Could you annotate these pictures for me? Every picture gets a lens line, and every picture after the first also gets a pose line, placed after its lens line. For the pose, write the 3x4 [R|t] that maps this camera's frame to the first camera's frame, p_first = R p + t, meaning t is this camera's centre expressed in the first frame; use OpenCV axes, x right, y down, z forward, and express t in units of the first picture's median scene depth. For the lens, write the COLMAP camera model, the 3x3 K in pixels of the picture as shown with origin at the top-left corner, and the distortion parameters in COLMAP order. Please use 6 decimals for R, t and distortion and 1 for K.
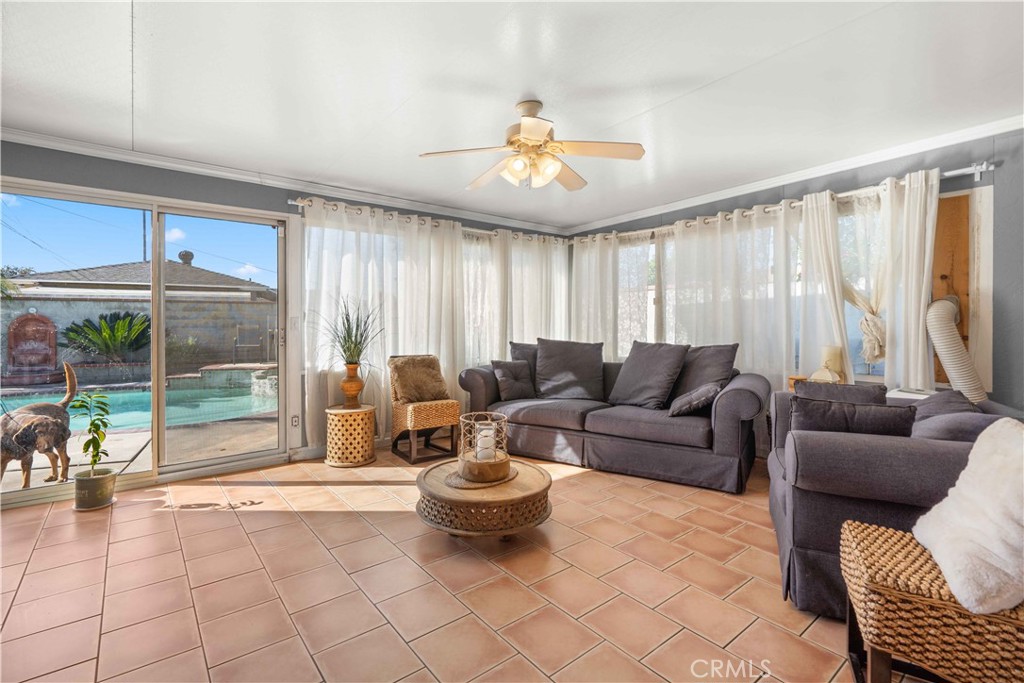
lens RADIAL K [[474.3, 0, 510.2], [0, 474.3, 323.5], [0, 0, 1]] dist [-0.002391, -0.000035]
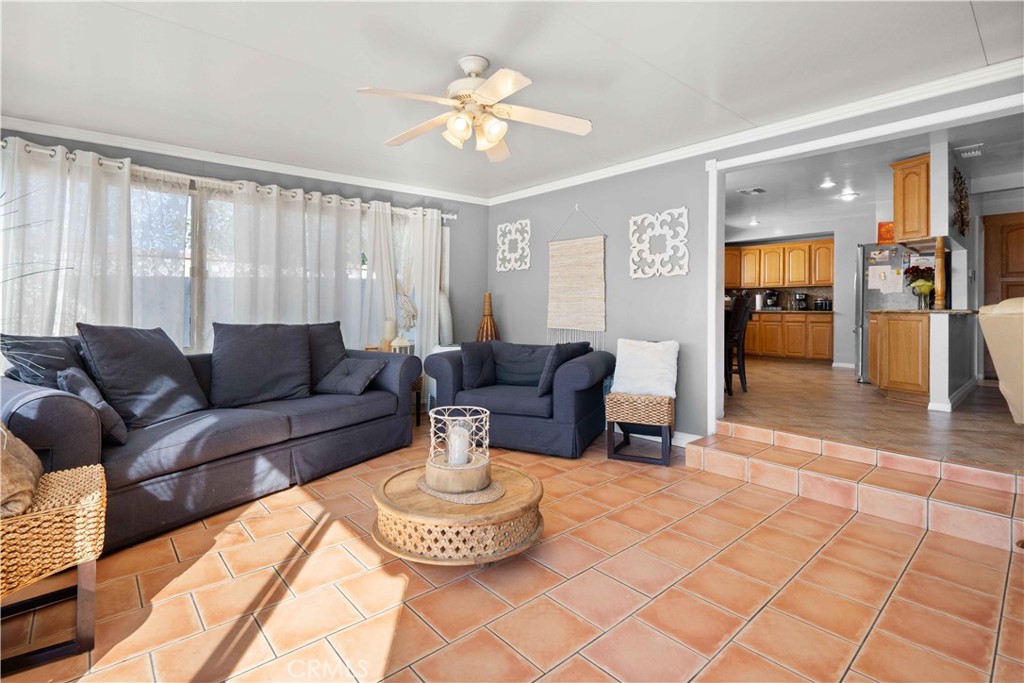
lens RADIAL K [[474.7, 0, 507.6], [0, 474.7, 305.7], [0, 0, 1]] dist [-0.000307, 0.000495]
pose [[-0.040822, 0.011058, 0.999105, -0.590656], [-0.004192, 0.999928, -0.011238, 0.017337], [-0.999158, -0.004647, -0.040773, 0.648119]]
